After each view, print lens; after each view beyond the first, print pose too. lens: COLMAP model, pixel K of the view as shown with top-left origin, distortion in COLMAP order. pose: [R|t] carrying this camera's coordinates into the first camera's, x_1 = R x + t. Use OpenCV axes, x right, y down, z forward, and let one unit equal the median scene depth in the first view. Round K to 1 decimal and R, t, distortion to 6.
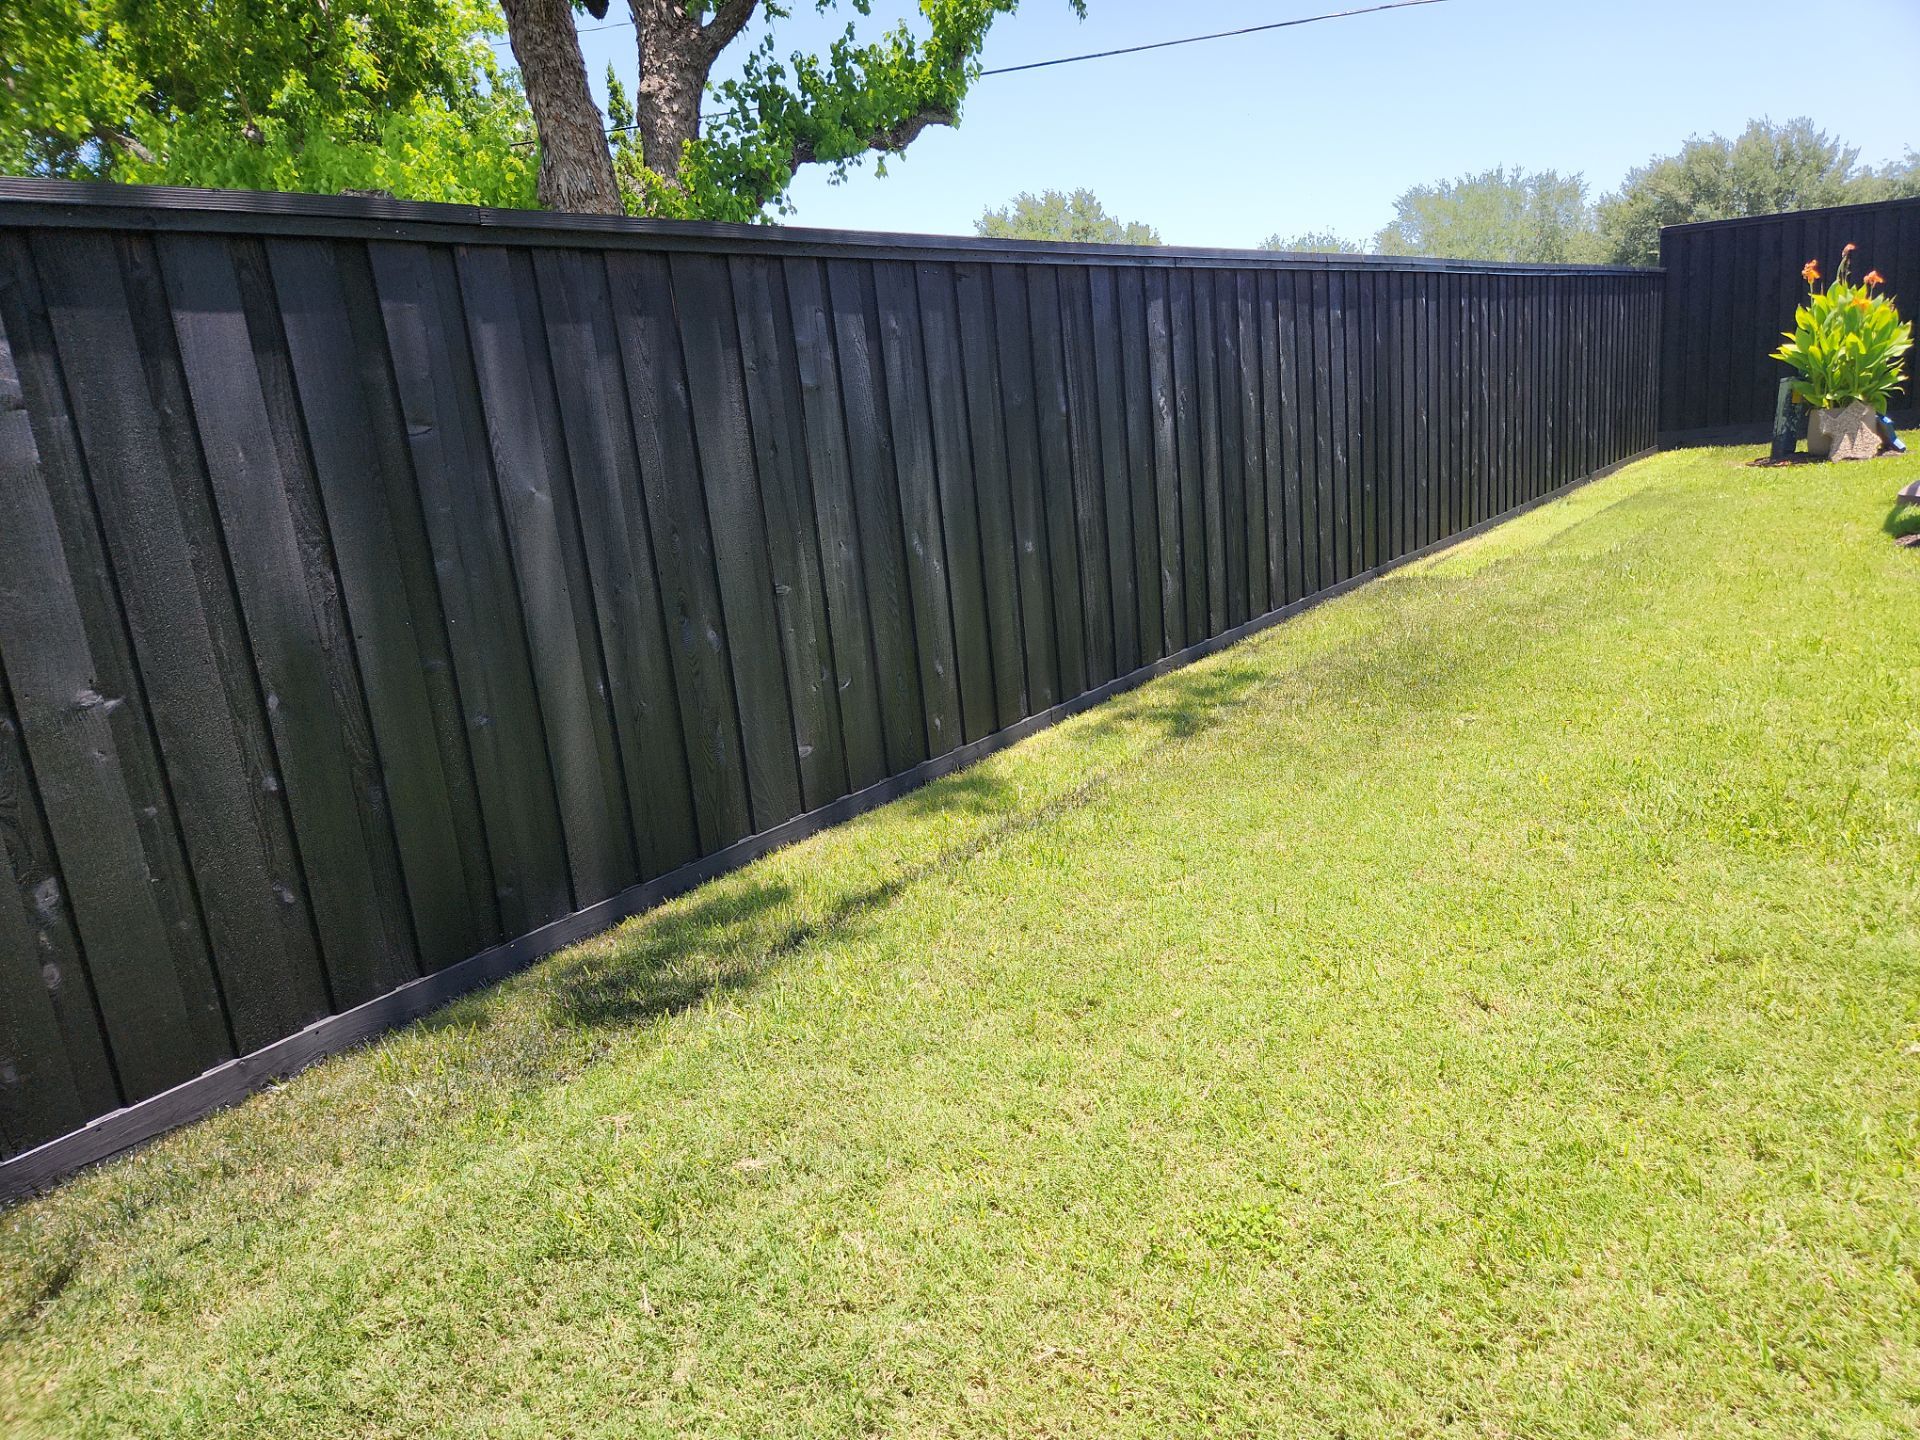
lens RADIAL K [[1302.2, 0, 963.7], [0, 1302.2, 721.9], [0, 0, 1]] dist [0.059793, -0.046817]
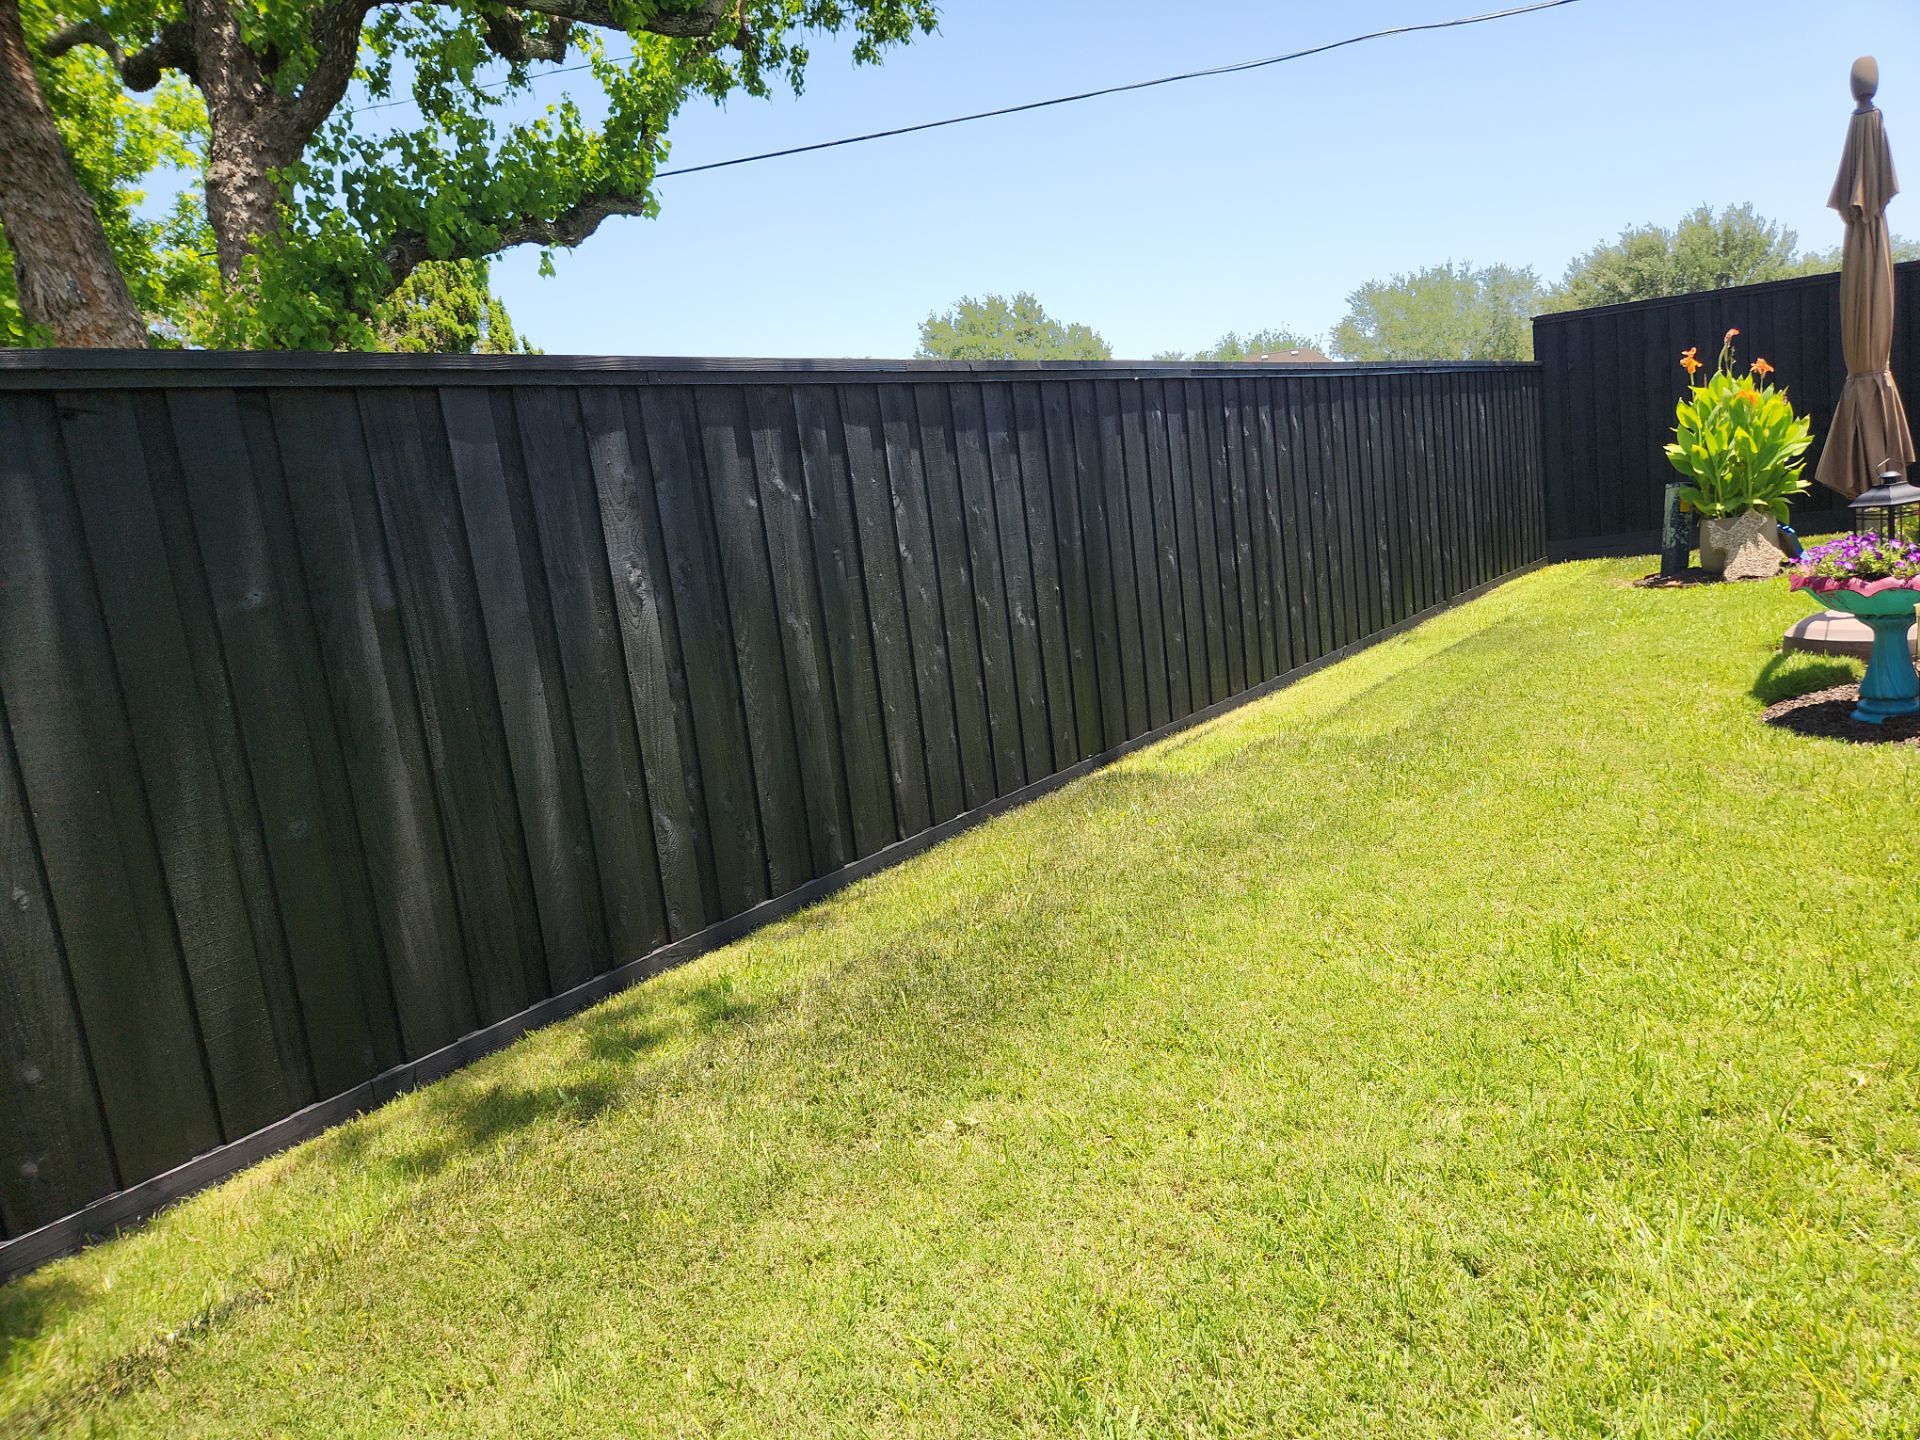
lens RADIAL K [[1302.2, 0, 964.1], [0, 1302.2, 718.3], [0, 0, 1]] dist [0.059793, -0.046817]
pose [[0.999654, -0.026149, 0.002852, 0.164787], [0.026288, 0.996949, -0.073500, -0.059992], [-0.000922, 0.073550, 0.997291, 0.167155]]
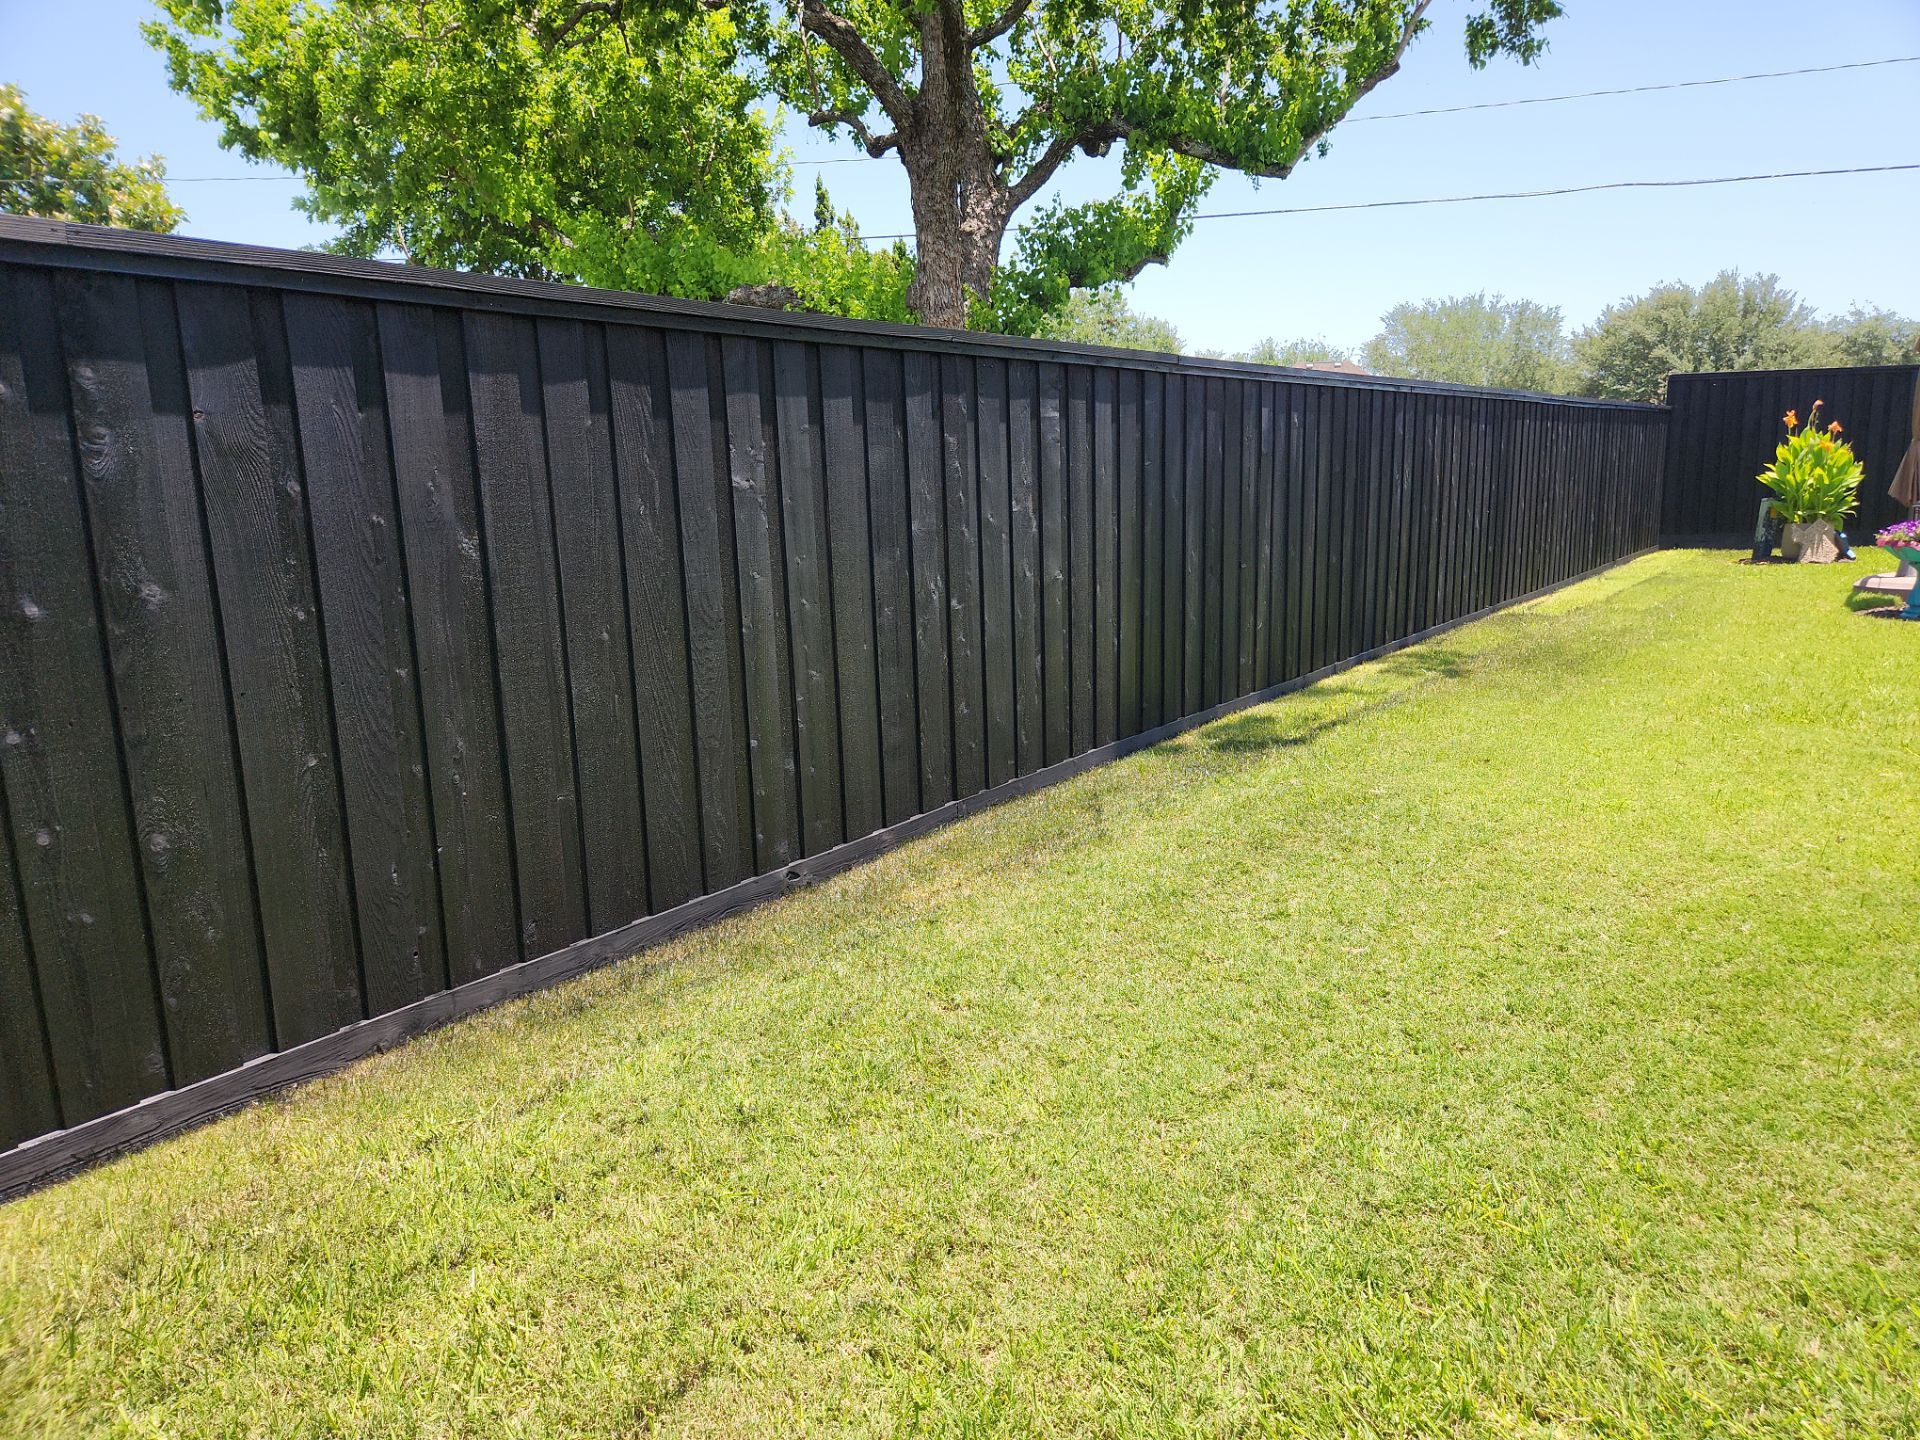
lens RADIAL K [[1302.2, 0, 962.7], [0, 1302.2, 719.5], [0, 0, 1]] dist [0.059793, -0.046817]
pose [[0.997139, 0.067007, 0.034985, -0.204120], [-0.065080, 0.996440, -0.053581, 0.080789], [-0.038451, 0.051151, 0.997950, -0.263220]]
